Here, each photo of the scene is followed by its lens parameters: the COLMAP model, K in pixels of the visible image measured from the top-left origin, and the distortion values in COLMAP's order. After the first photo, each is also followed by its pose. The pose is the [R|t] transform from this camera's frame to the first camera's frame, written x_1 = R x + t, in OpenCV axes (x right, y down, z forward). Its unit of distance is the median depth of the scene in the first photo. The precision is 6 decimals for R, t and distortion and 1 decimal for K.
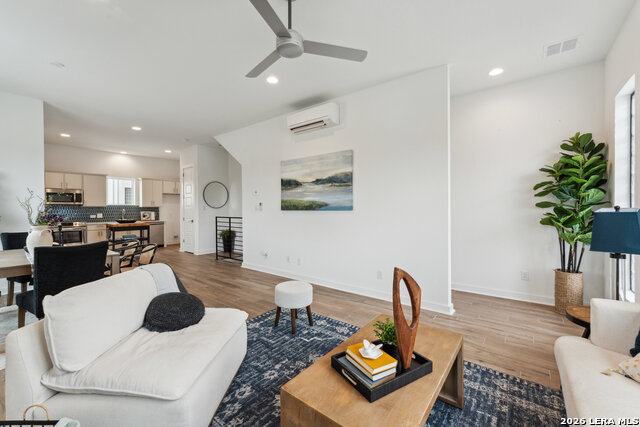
lens RADIAL K [[260.3, 0, 319.4], [0, 260.3, 210.1], [0, 0, 1]] dist [0.002331, -0.000312]
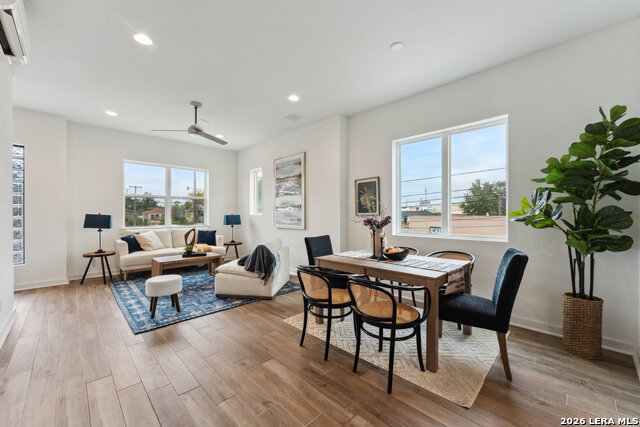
lens RADIAL K [[260.3, 0, 317.1], [0, 260.3, 213.8], [0, 0, 1]] dist [0.002331, -0.000312]
pose [[-0.989363, -0.000029, 0.145469, -0.375436], [0.000432, 0.999995, 0.003138, -0.003060], [-0.145468, 0.003167, -0.989358, 0.810027]]
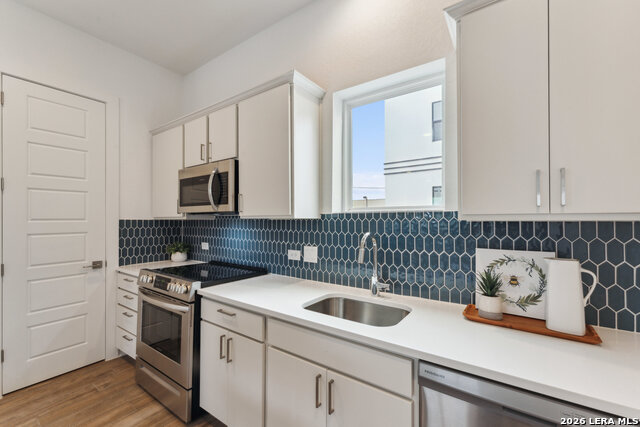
lens RADIAL K [[260.3, 0, 309.0], [0, 260.3, 216.6], [0, 0, 1]] dist [0.002331, -0.000312]
pose [[0.039266, -0.010584, -0.999173, -0.632337], [-0.004614, 0.999931, -0.010774, -0.013931], [0.999218, 0.005033, 0.039214, 1.059594]]
